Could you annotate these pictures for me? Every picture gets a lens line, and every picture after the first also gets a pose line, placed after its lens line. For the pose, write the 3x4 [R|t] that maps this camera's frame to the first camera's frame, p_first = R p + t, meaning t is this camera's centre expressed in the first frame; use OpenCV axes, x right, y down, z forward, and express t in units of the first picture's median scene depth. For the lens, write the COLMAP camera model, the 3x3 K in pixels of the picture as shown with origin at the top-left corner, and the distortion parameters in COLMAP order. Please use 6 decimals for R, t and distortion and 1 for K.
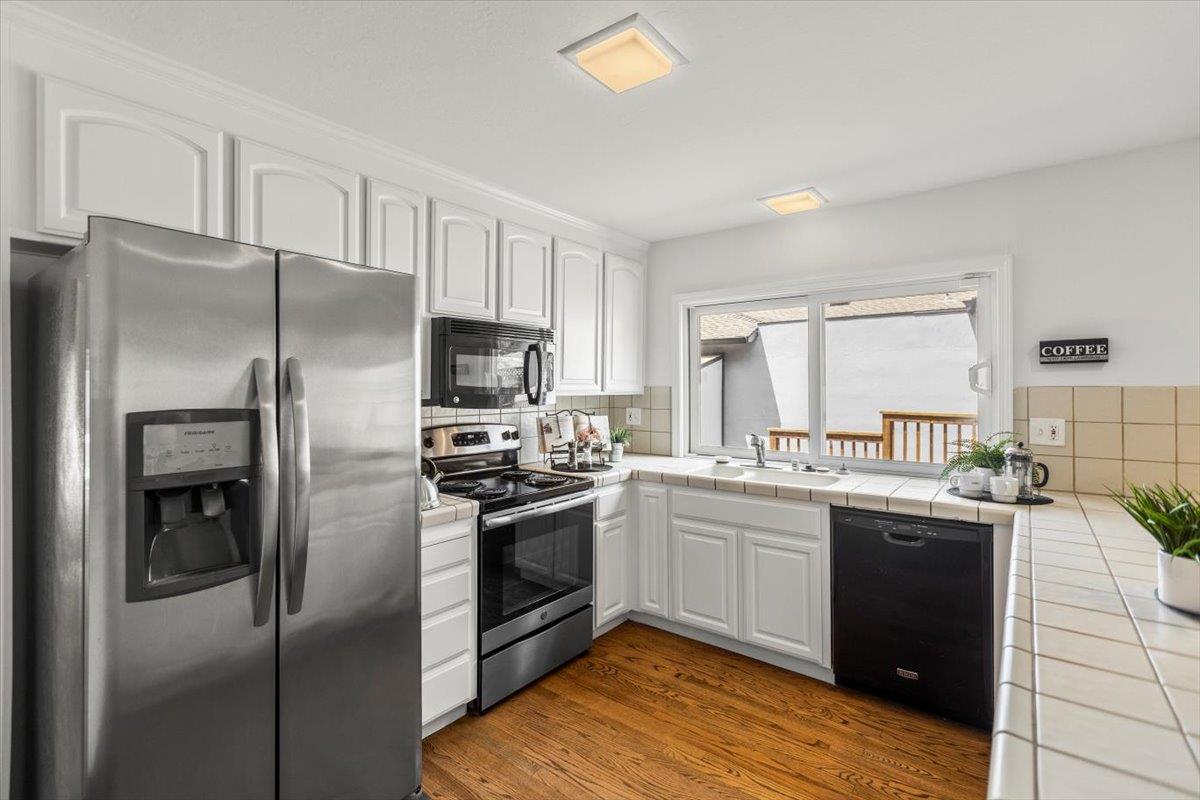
lens RADIAL K [[547.3, 0, 600.0], [0, 547.3, 400.0], [0, 0, 1]] dist [-0.001130, 0.000098]
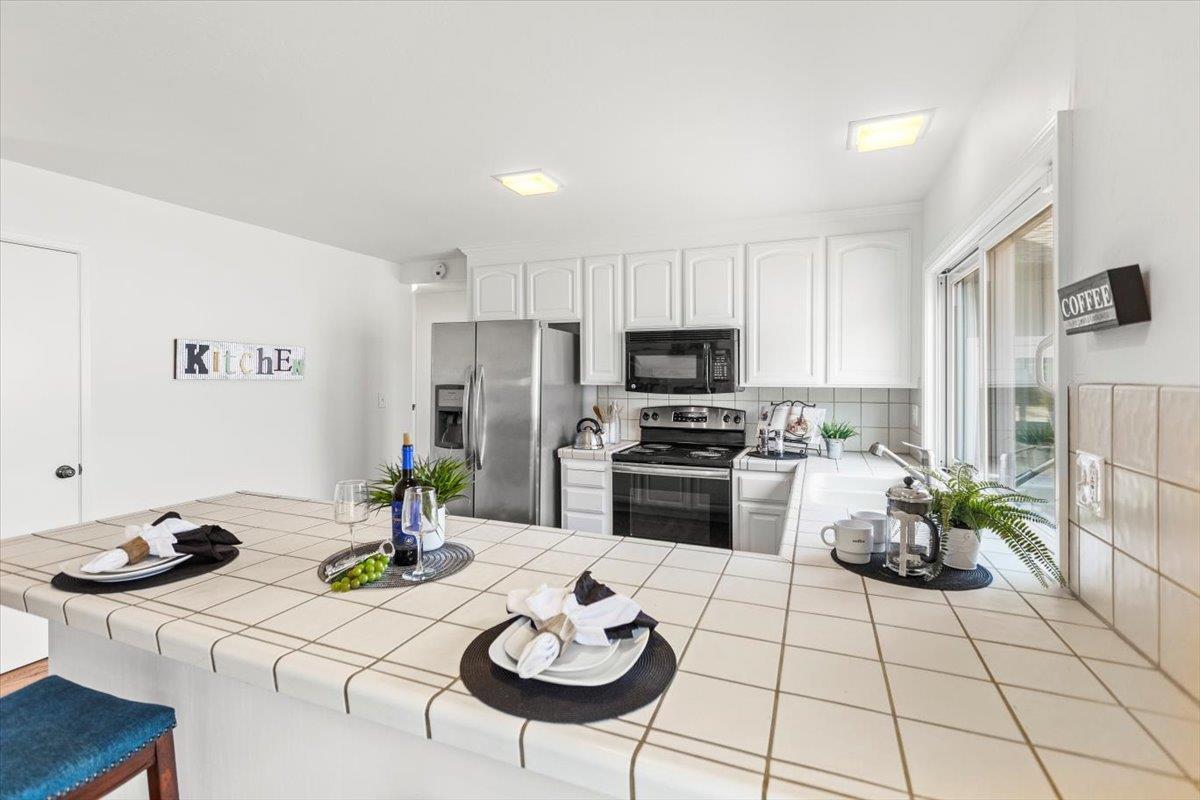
lens RADIAL K [[560.5, 0, 596.4], [0, 560.5, 372.2], [0, 0, 1]] dist [0.000442, 0.000265]
pose [[0.278370, -0.003354, -0.960468, 1.016877], [-0.026973, 0.999572, -0.011308, -0.015297], [0.960095, 0.029055, 0.278160, 0.419010]]
